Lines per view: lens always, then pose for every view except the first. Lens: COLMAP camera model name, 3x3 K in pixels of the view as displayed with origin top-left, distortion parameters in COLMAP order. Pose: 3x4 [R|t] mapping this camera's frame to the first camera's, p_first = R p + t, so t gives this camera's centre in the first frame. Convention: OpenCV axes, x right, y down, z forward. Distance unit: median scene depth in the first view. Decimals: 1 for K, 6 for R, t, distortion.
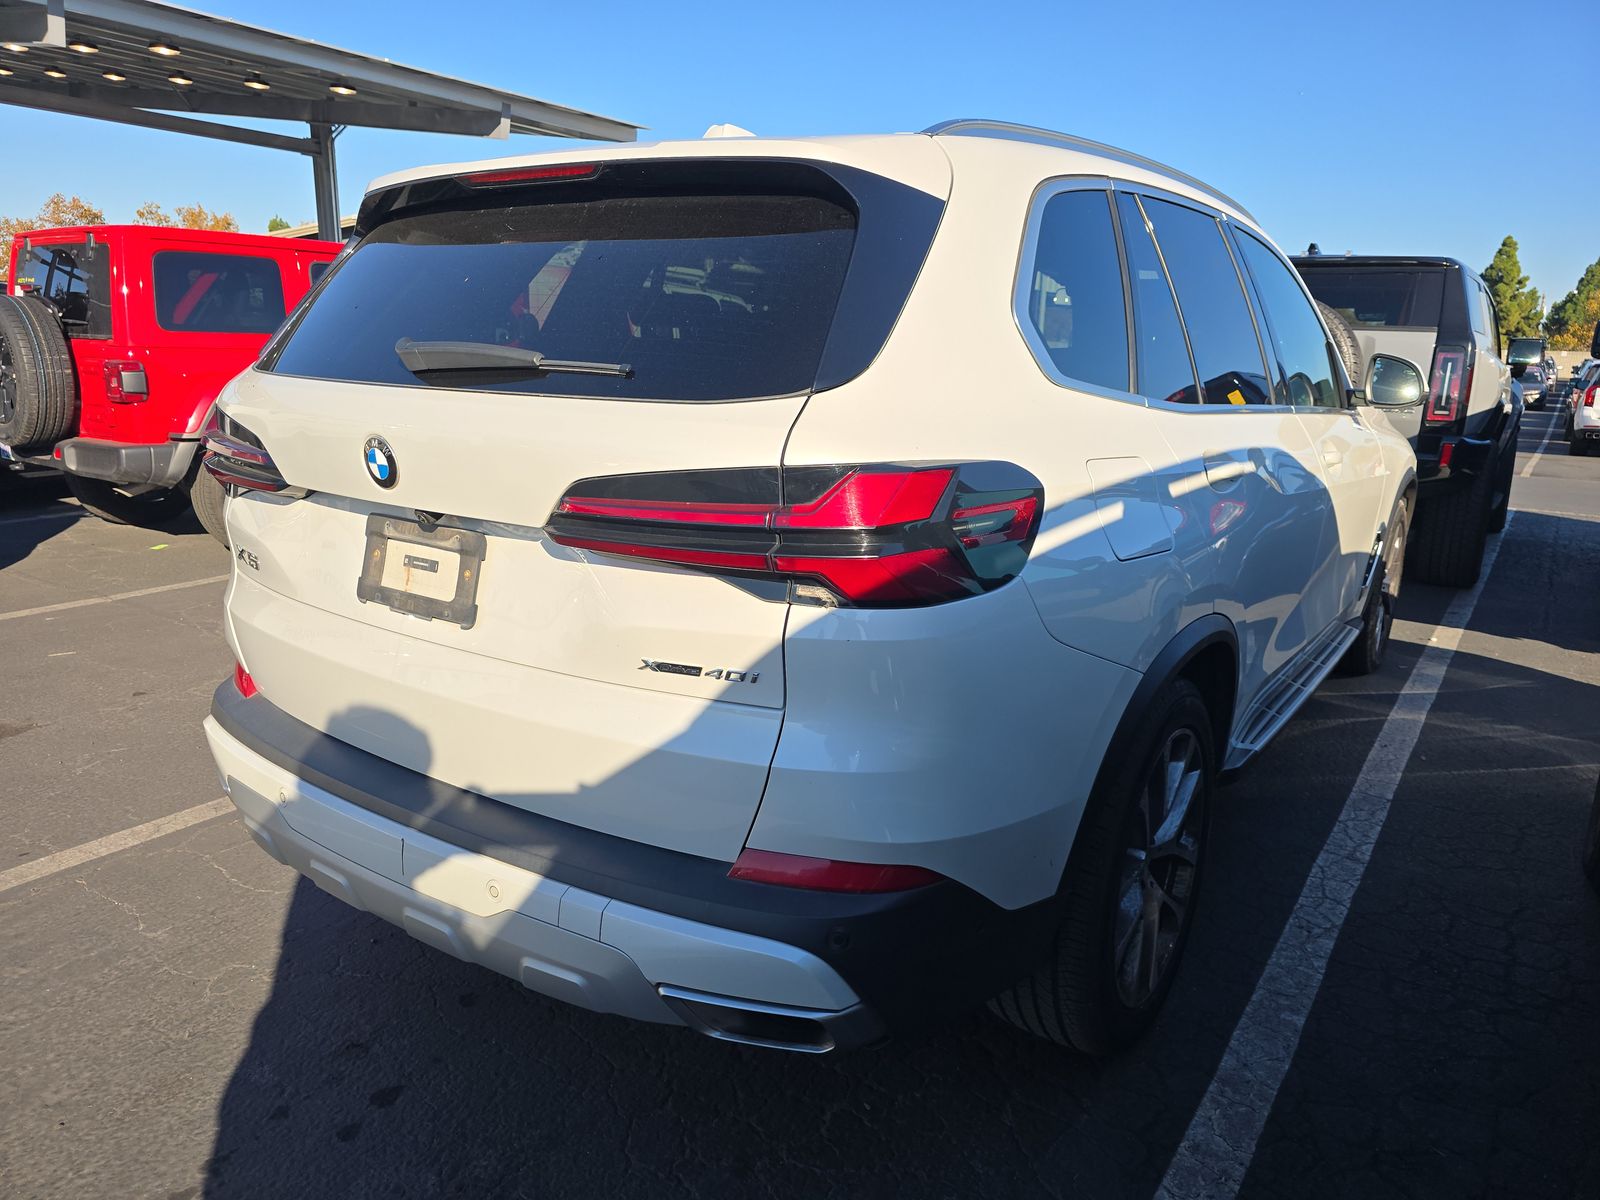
lens RADIAL K [[1102.2, 0, 794.7], [0, 1102.2, 590.6], [0, 0, 1]] dist [0.039617, -0.038789]
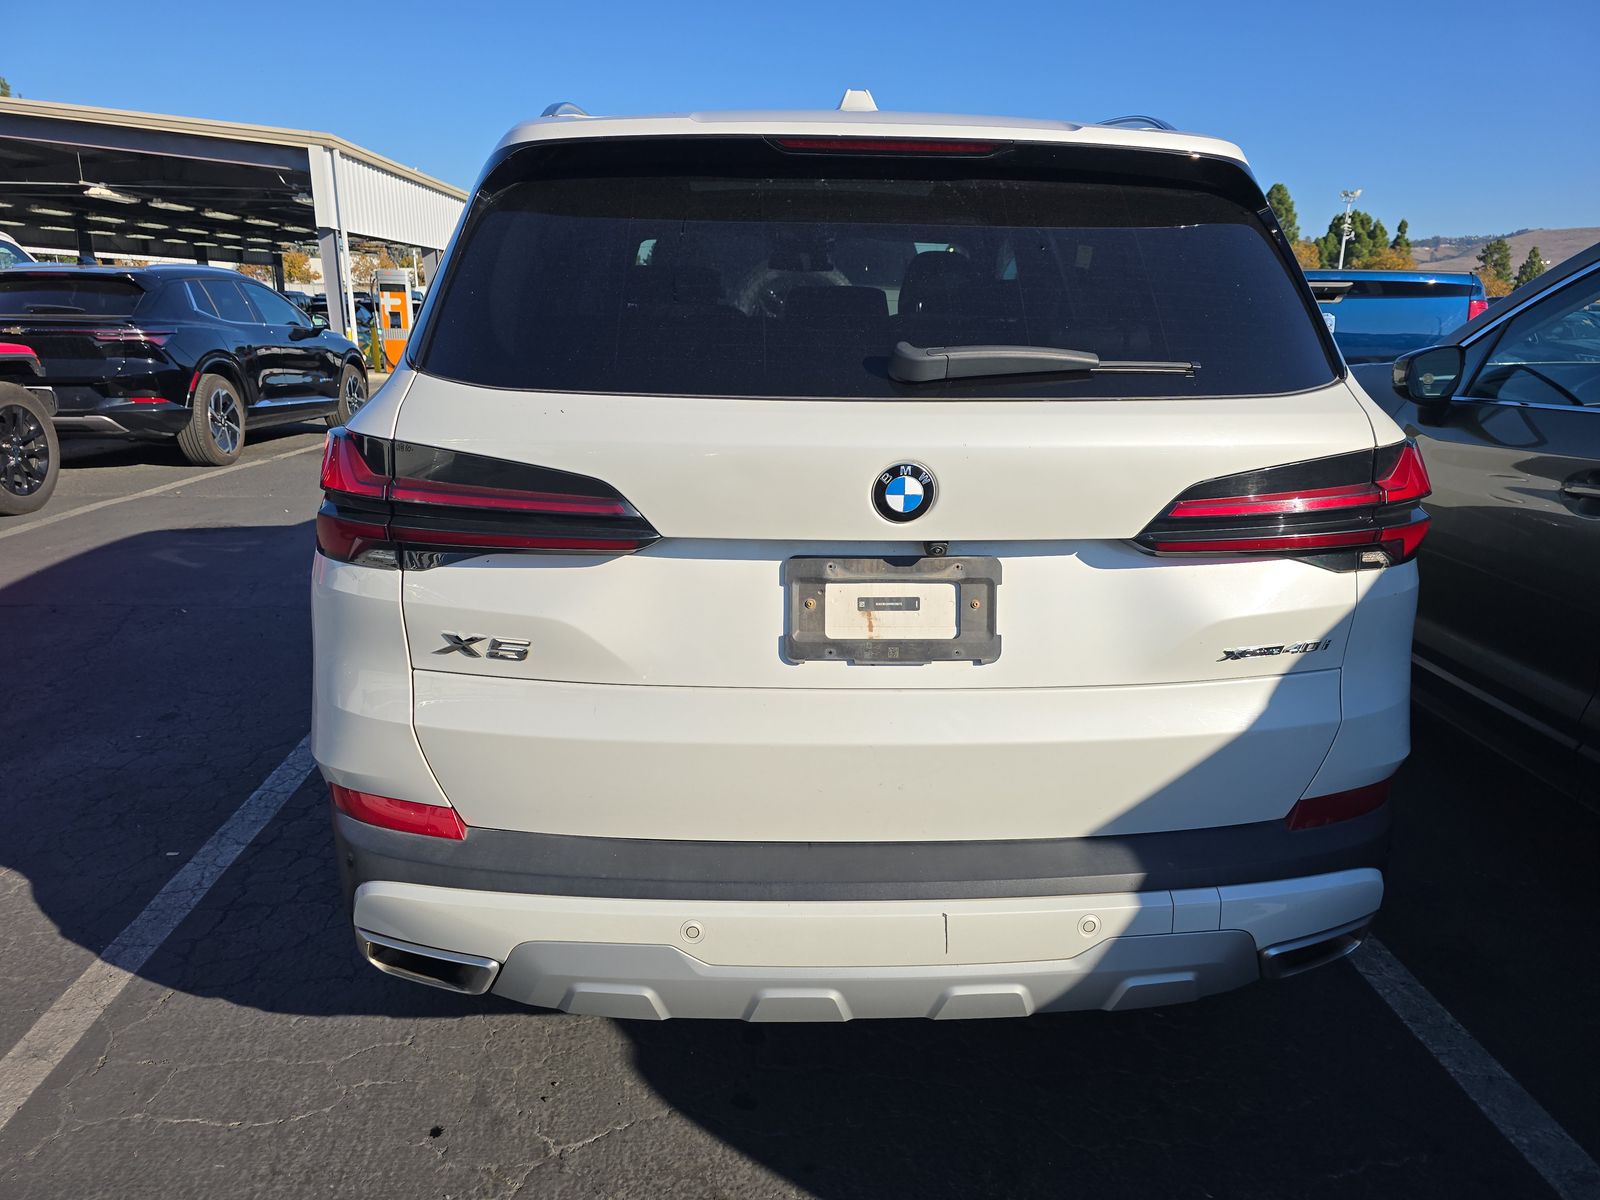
lens RADIAL K [[1102.2, 0, 797.6], [0, 1102.2, 607.5], [0, 0, 1]] dist [0.039617, -0.038789]
pose [[0.814701, -0.178762, 0.551639, -0.937661], [0.149668, 0.983888, 0.097793, -0.125578], [-0.560233, 0.002890, 0.828330, 0.344759]]
